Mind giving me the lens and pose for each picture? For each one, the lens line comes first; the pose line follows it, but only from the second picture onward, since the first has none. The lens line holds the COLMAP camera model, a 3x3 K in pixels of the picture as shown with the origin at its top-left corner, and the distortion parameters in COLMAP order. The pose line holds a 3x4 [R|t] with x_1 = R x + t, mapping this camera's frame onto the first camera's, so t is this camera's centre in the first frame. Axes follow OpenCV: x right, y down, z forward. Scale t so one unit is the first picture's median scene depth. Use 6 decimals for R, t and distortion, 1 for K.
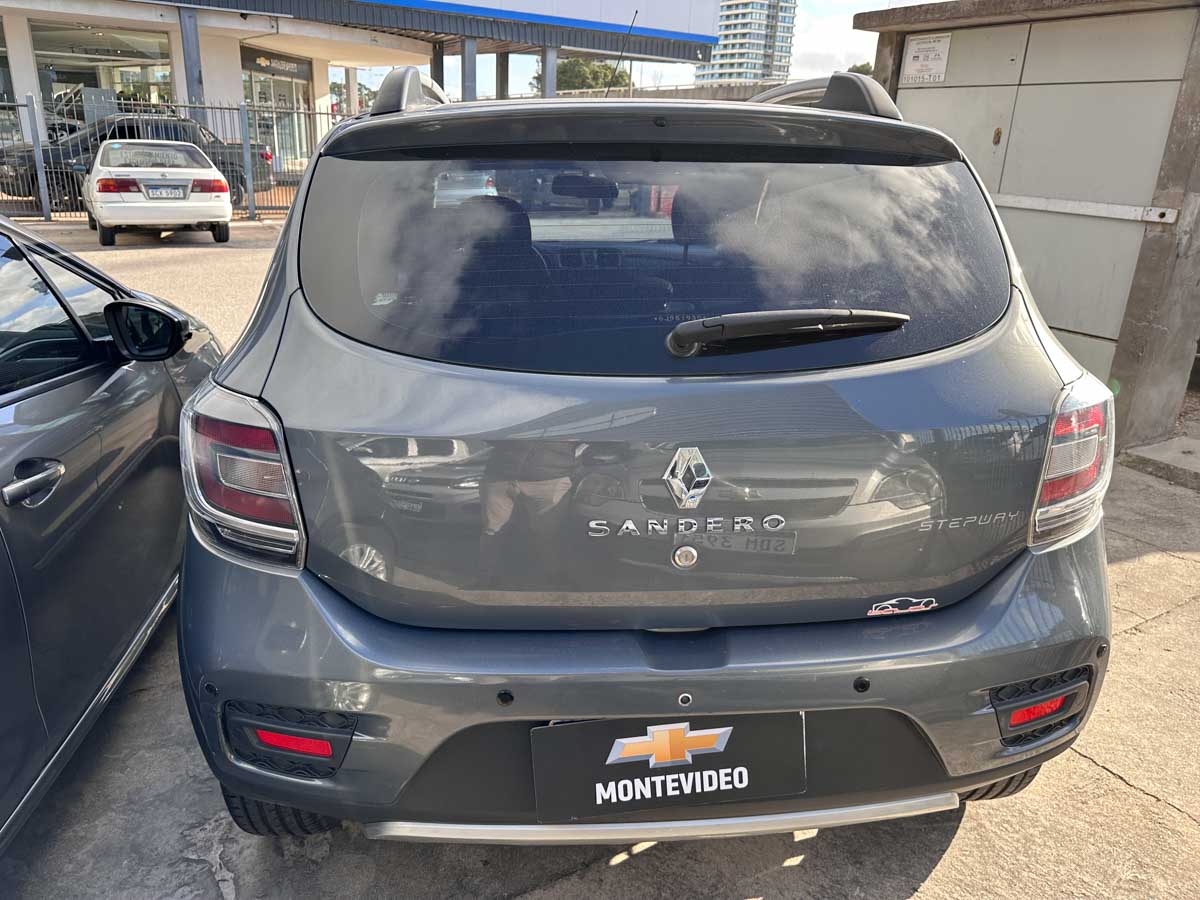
lens RADIAL K [[853.7, 0, 596.8], [0, 853.7, 445.1], [0, 0, 1]] dist [0.003342, -0.008295]
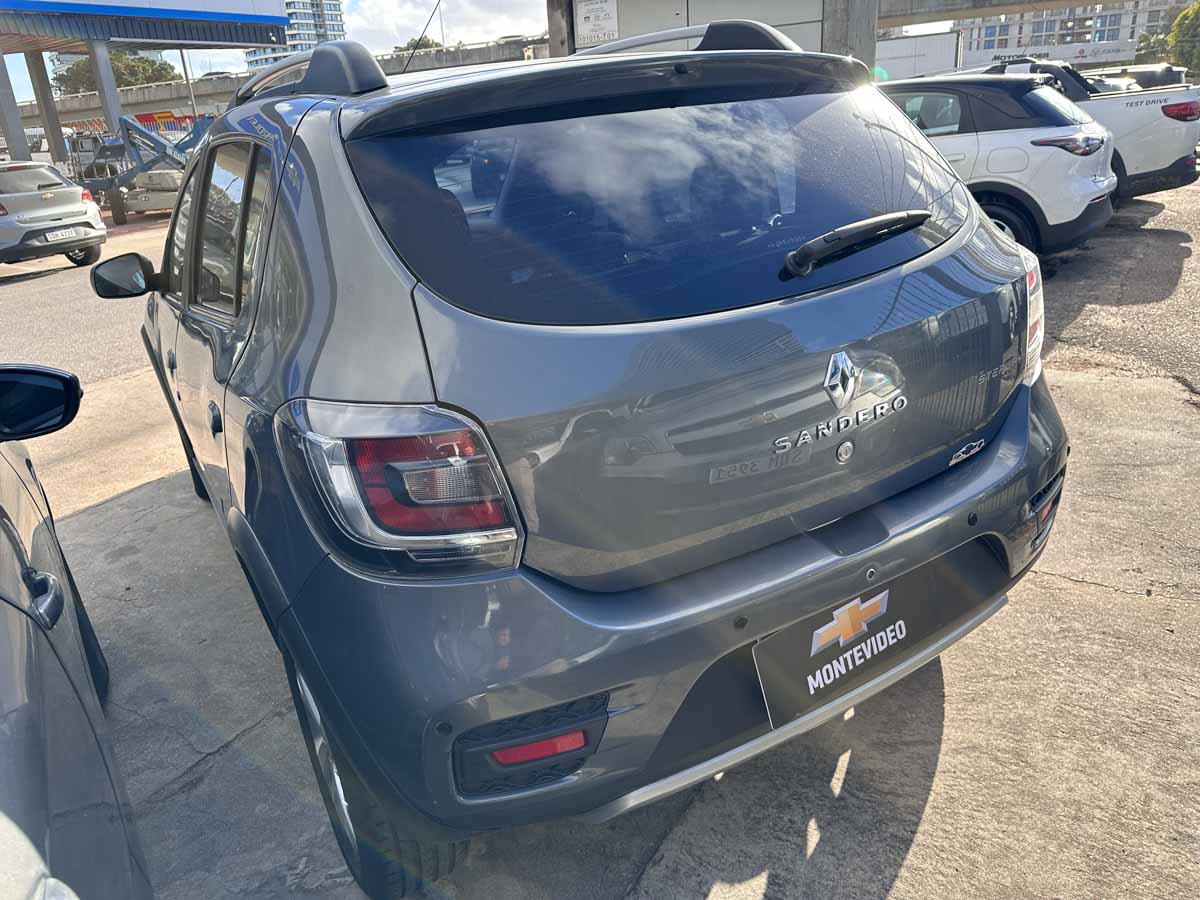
lens RADIAL K [[849.4, 0, 599.3], [0, 849.4, 447.1], [0, 0, 1]] dist [0.036063, -0.053477]
pose [[0.888702, -0.250150, 0.384231, -0.396241], [0.240790, 0.967816, 0.073155, -0.022140], [-0.390165, 0.027506, 0.920334, 0.061751]]
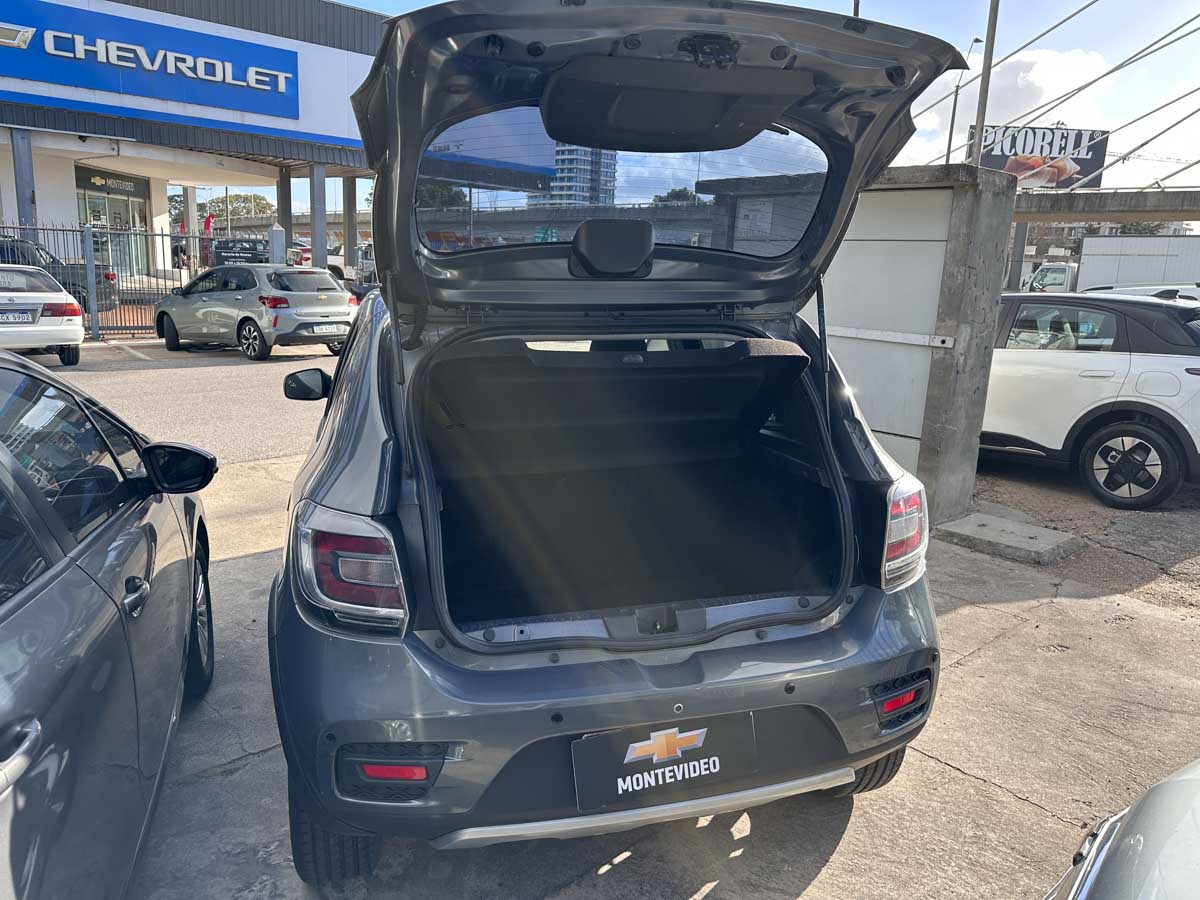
lens RADIAL K [[849.4, 0, 599.3], [0, 849.4, 447.1], [0, 0, 1]] dist [0.036063, -0.053477]
pose [[0.982275, -0.037127, 0.183732, -0.182367], [0.058731, 0.991792, -0.113578, 0.008287], [-0.178007, 0.122356, 0.976393, -0.295499]]
